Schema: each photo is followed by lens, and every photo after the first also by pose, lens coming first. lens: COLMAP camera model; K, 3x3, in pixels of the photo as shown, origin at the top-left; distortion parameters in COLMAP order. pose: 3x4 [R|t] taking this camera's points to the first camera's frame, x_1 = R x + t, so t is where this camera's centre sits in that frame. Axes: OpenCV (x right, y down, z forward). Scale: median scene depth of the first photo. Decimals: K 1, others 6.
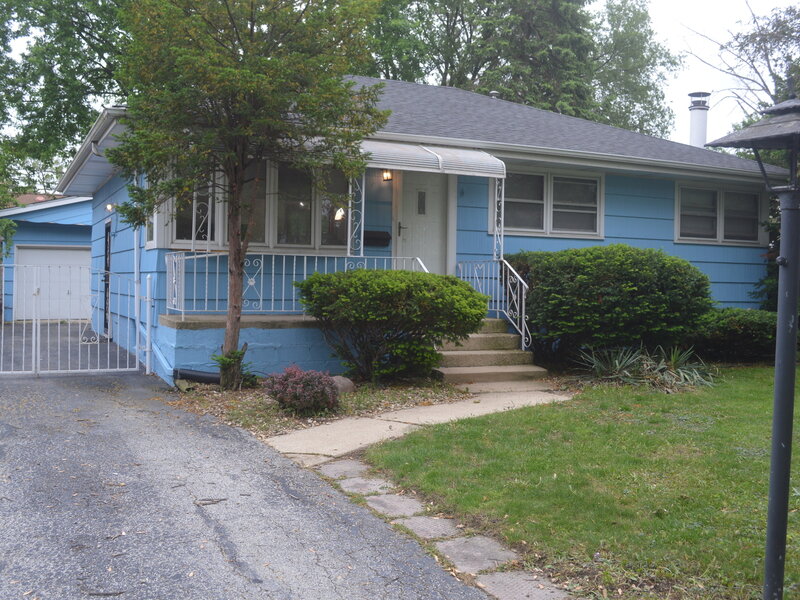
lens RADIAL K [[857.1, 0, 400.3], [0, 857.1, 295.7], [0, 0, 1]] dist [-0.073250, 0.000000]
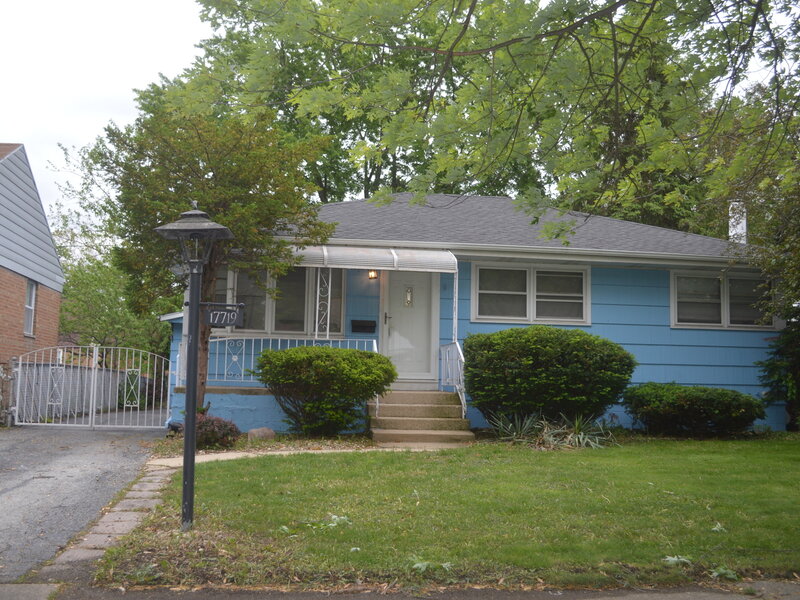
lens RADIAL K [[857.1, 0, 399.4], [0, 857.1, 293.9], [0, 0, 1]] dist [-0.073250, 0.000000]
pose [[0.953983, -0.028528, -0.298501, 0.378079], [-0.010617, 0.991627, -0.128702, 0.042644], [0.299673, 0.125948, 0.945692, -0.134820]]
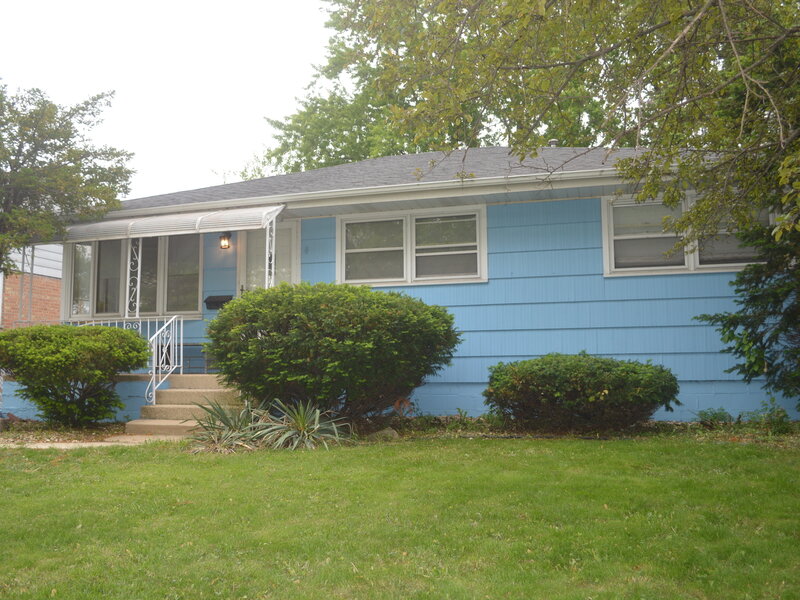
lens RADIAL K [[724.2, 0, 397.0], [0, 724.2, 302.5], [0, 0, 1]] dist [-0.073642, -0.009414]
pose [[0.740004, -0.086268, -0.667047, 0.731941], [0.007788, 0.992773, -0.119755, 0.043035], [0.672557, 0.083424, 0.735328, 0.478949]]
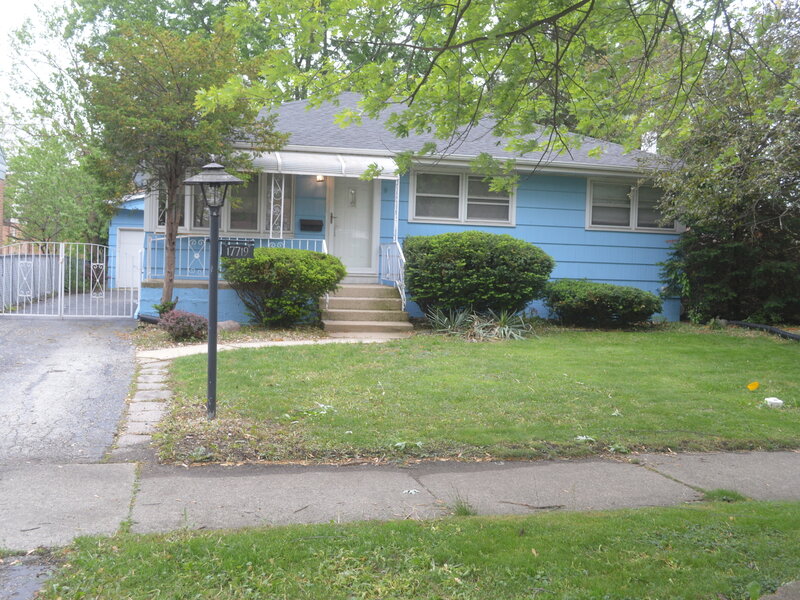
lens RADIAL K [[857.1, 0, 401.5], [0, 857.1, 300.0], [0, 0, 1]] dist [-0.073250, 0.000000]
pose [[0.979359, 0.023683, -0.200735, 0.372424], [-0.018818, 0.999482, 0.026110, 0.011667], [0.201249, -0.021794, 0.979298, -0.268786]]
